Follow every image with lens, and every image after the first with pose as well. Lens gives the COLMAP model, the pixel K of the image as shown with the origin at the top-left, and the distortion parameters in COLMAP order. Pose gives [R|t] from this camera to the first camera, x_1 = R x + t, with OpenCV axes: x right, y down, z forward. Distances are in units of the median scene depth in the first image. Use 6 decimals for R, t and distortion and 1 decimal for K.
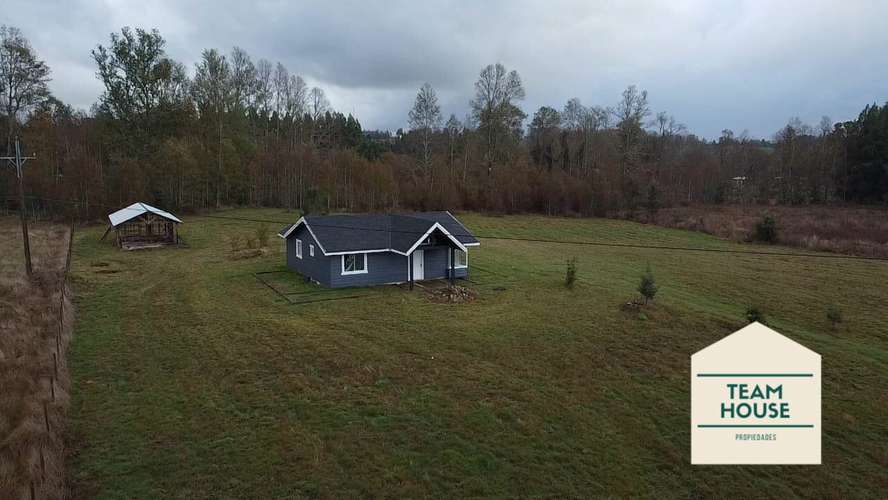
lens RADIAL K [[655.4, 0, 439.8], [0, 655.4, 248.5], [0, 0, 1]] dist [-0.001549, -0.007269]
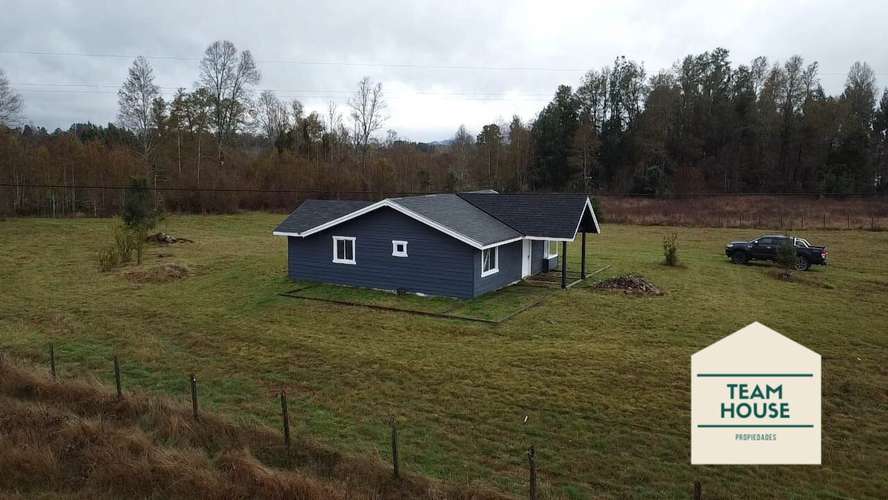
lens RADIAL K [[655.4, 0, 439.9], [0, 655.4, 249.2], [0, 0, 1]] dist [-0.001549, -0.007269]
pose [[0.837701, -0.074424, 0.541034, -0.230200], [0.076918, 0.996874, 0.018034, -0.002253], [-0.540685, 0.026508, 0.840808, 0.178229]]
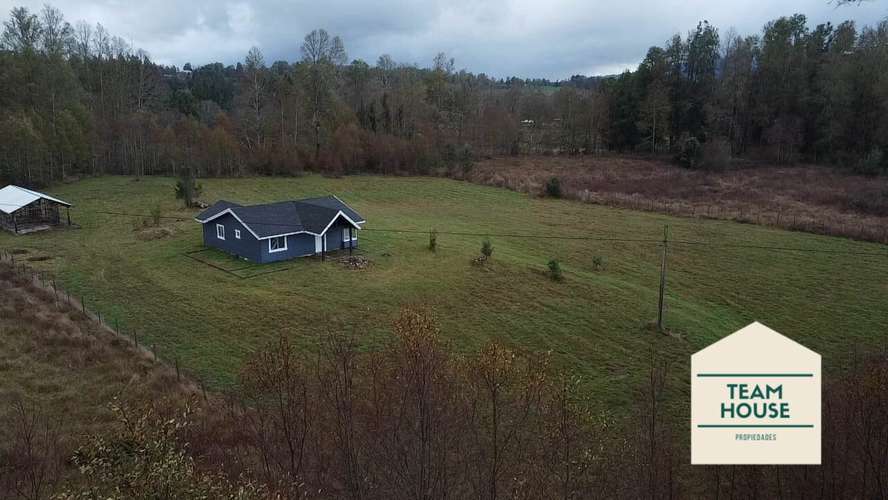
lens RADIAL K [[655.4, 0, 440.8], [0, 655.4, 244.0], [0, 0, 1]] dist [-0.001549, -0.007269]
pose [[0.954460, -0.062577, 0.291701, -0.083465], [0.036428, 0.994883, 0.094233, -0.036837], [-0.296105, -0.079316, 0.951856, -0.150271]]
